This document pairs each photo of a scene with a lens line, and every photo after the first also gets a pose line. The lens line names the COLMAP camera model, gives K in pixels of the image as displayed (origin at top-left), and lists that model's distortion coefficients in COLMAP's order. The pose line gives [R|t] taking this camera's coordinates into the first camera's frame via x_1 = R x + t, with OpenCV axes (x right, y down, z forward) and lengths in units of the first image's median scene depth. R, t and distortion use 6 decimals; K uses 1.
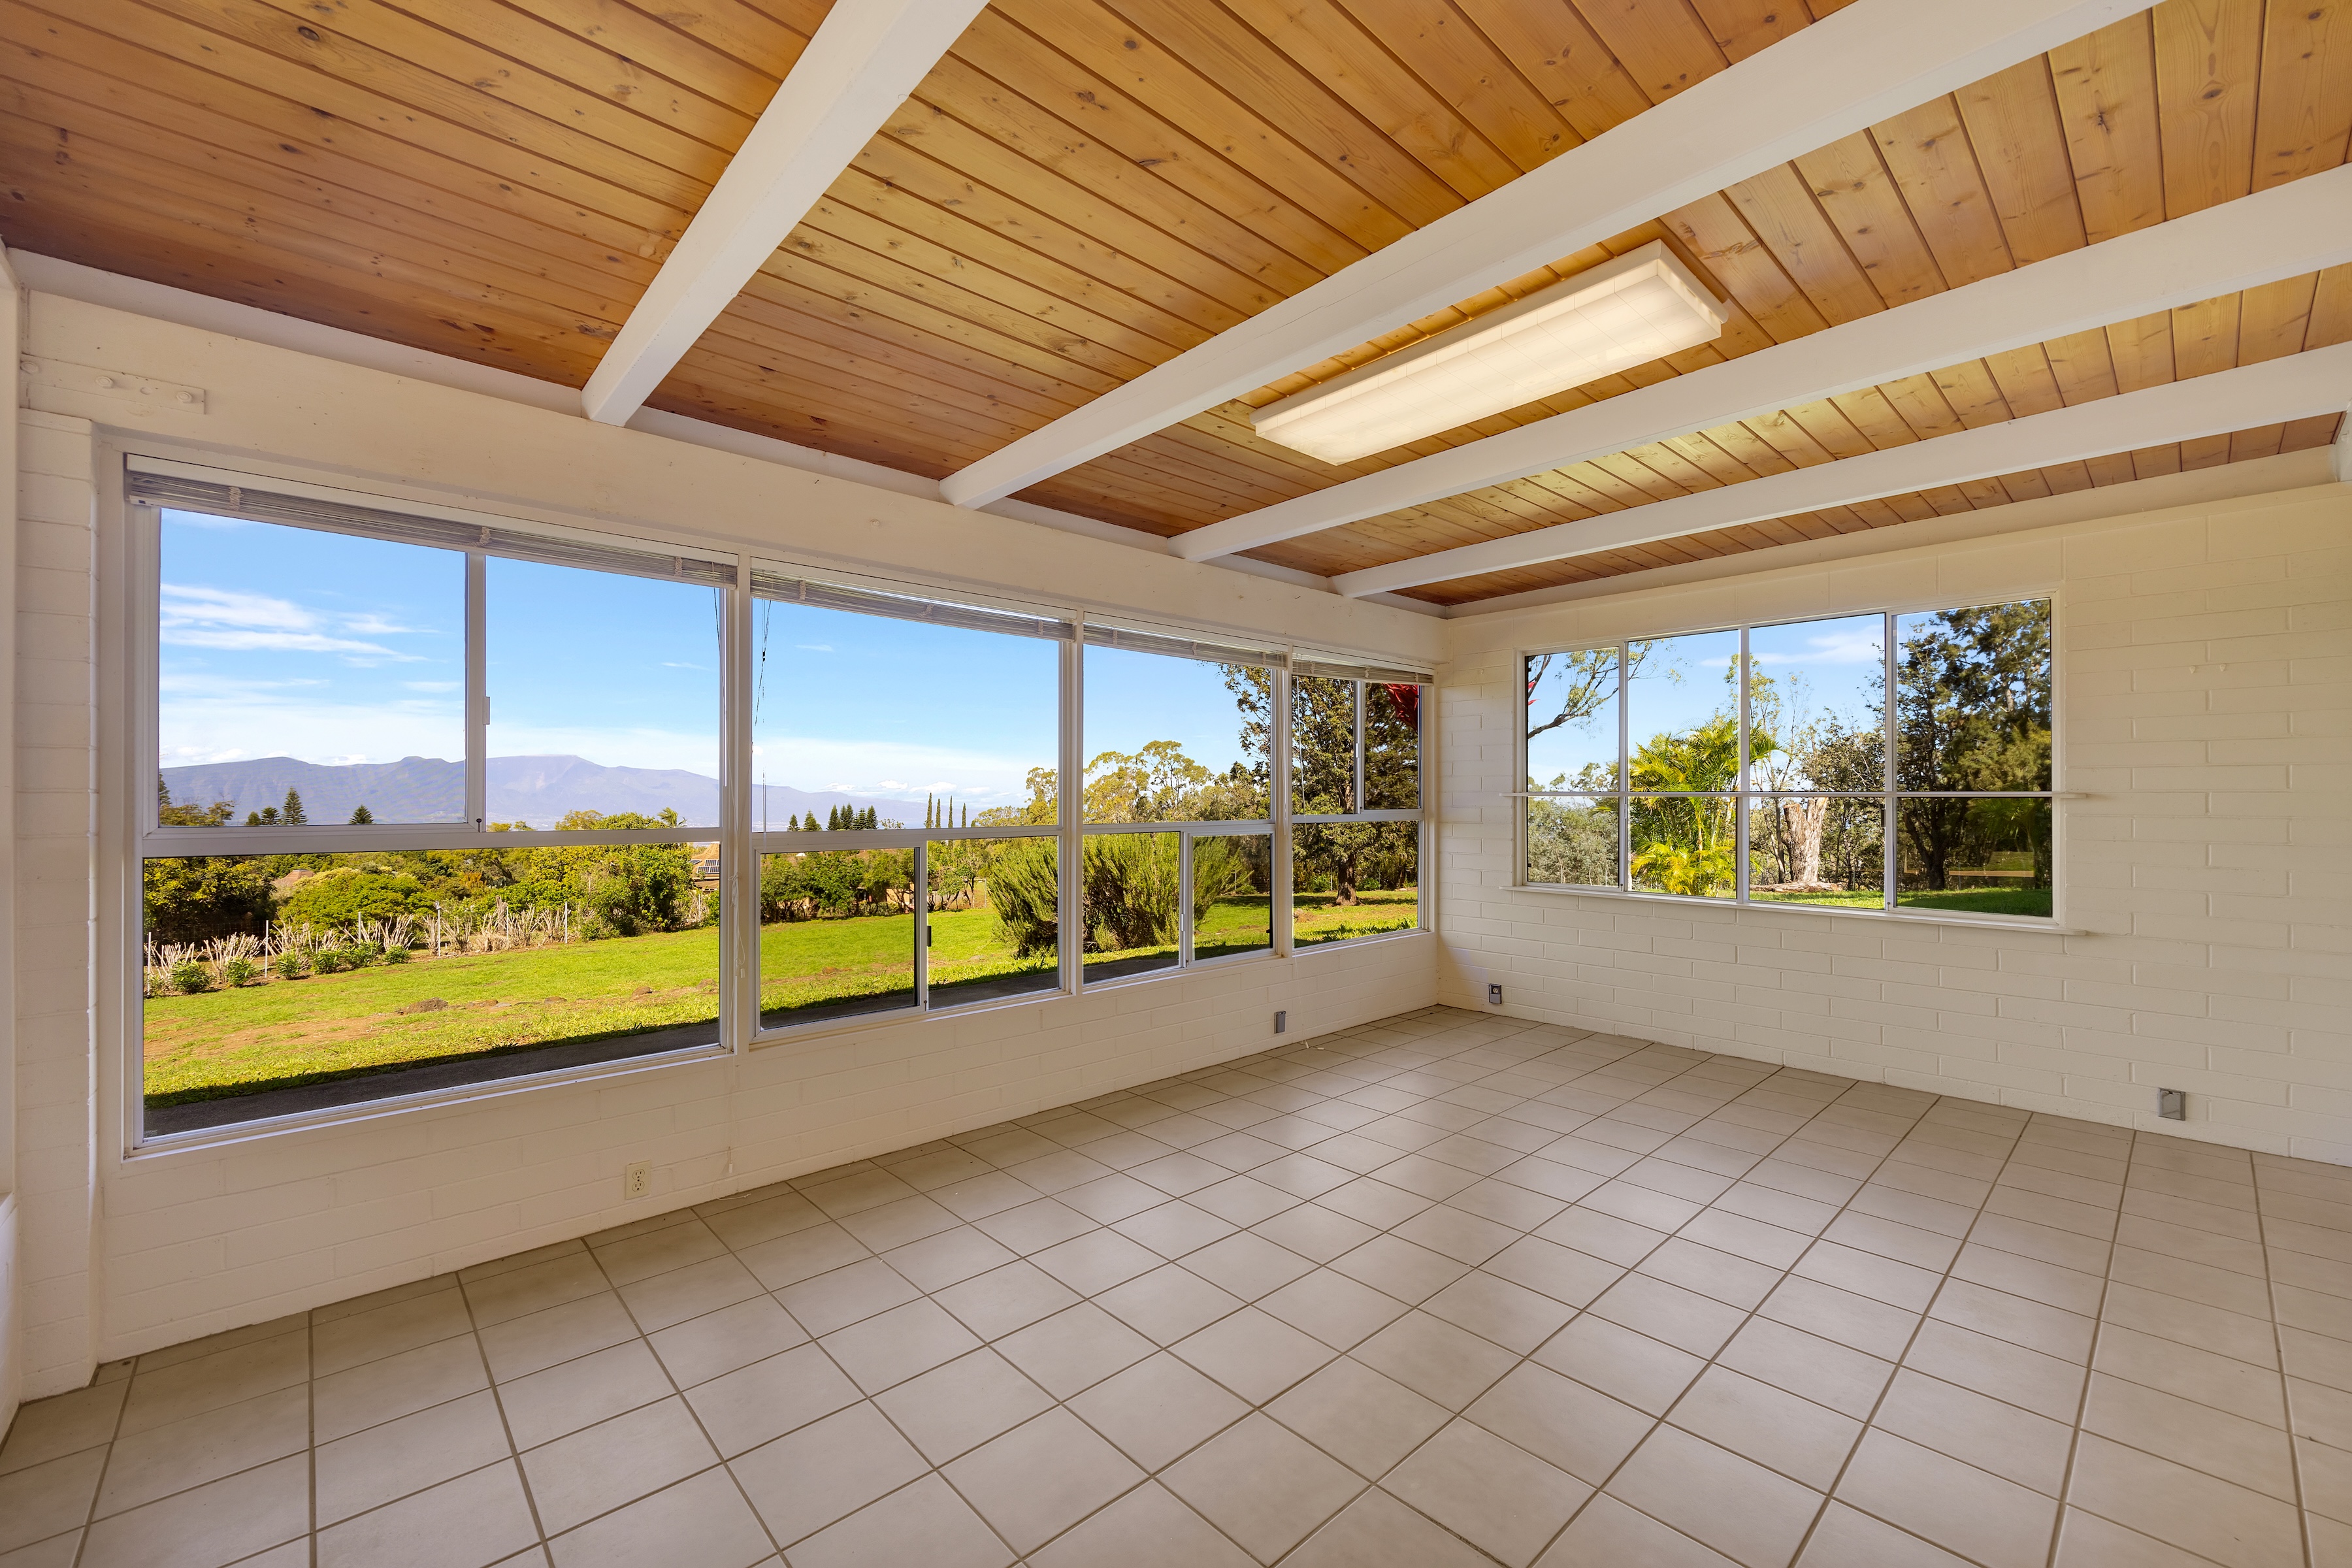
lens RADIAL K [[941.2, 0, 1185.0], [0, 941.2, 788.9], [0, 0, 1]] dist [0.000907, -0.000047]
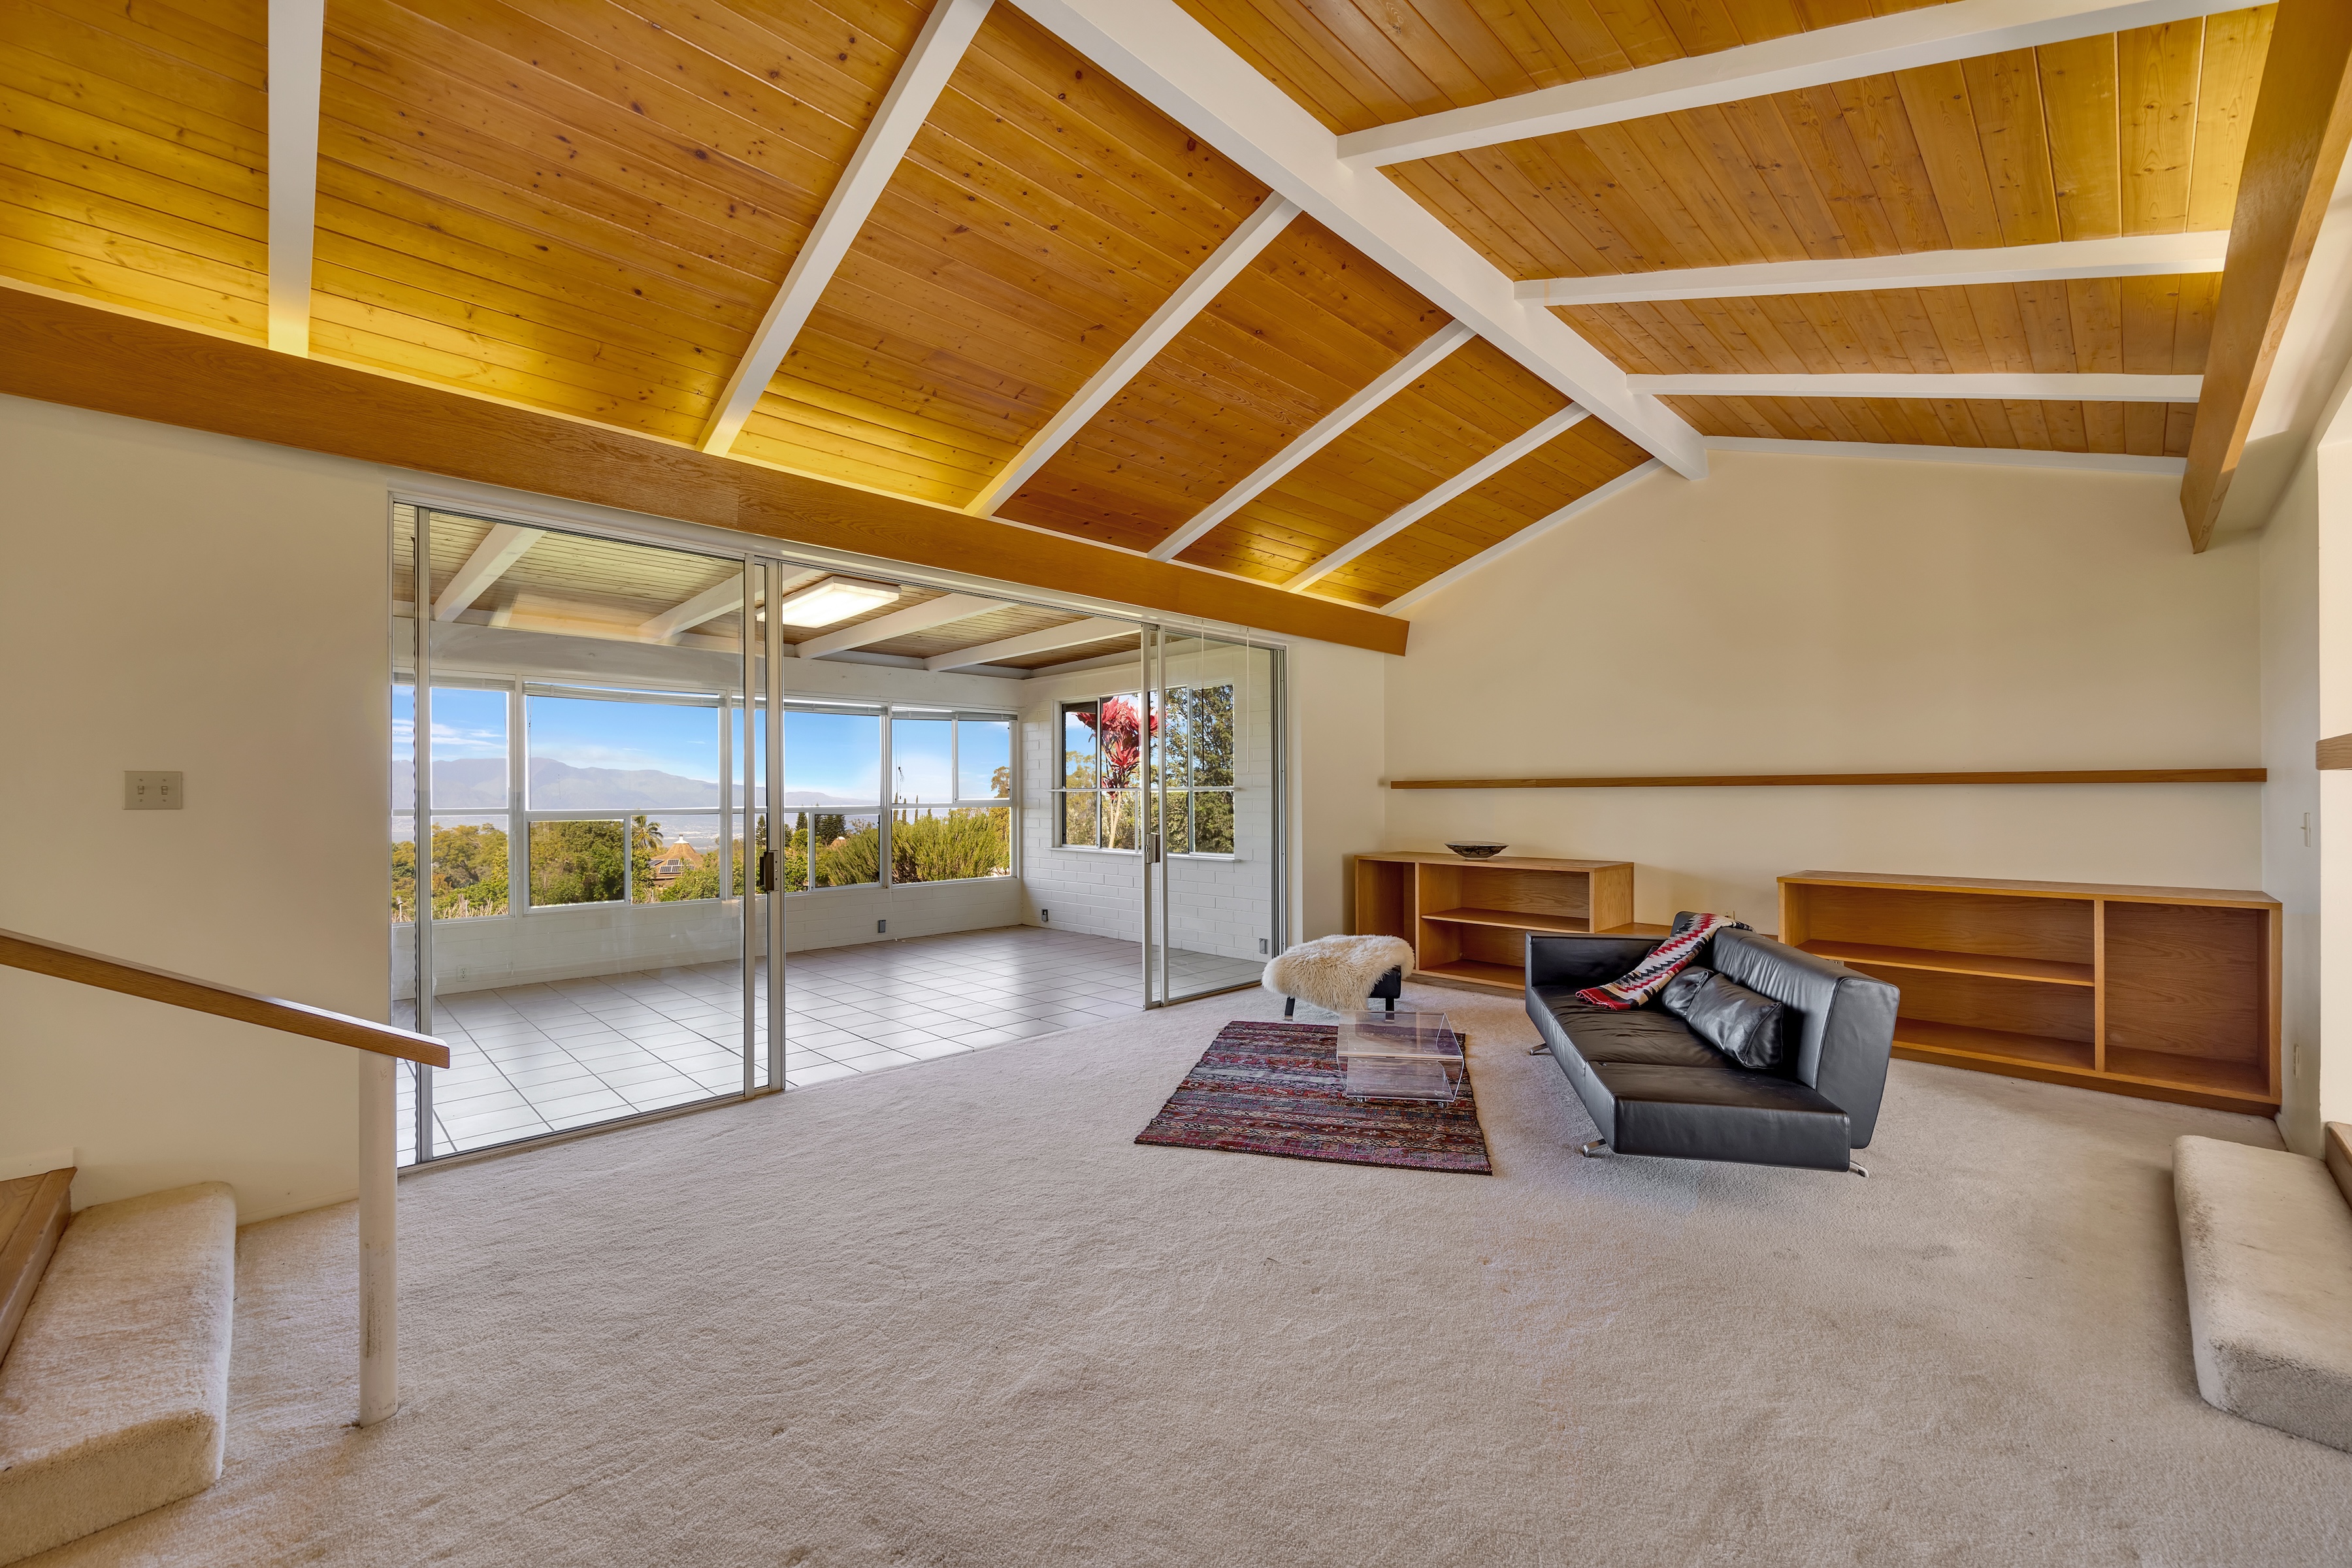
lens RADIAL K [[947.7, 0, 1175.9], [0, 947.7, 789.5], [0, 0, 1]] dist [0.000161, -0.000010]
pose [[0.999901, -0.004961, 0.013137, 0.262758], [0.004925, 0.999984, 0.002787, 0.000164], [-0.013150, -0.002722, 0.999910, -0.303756]]
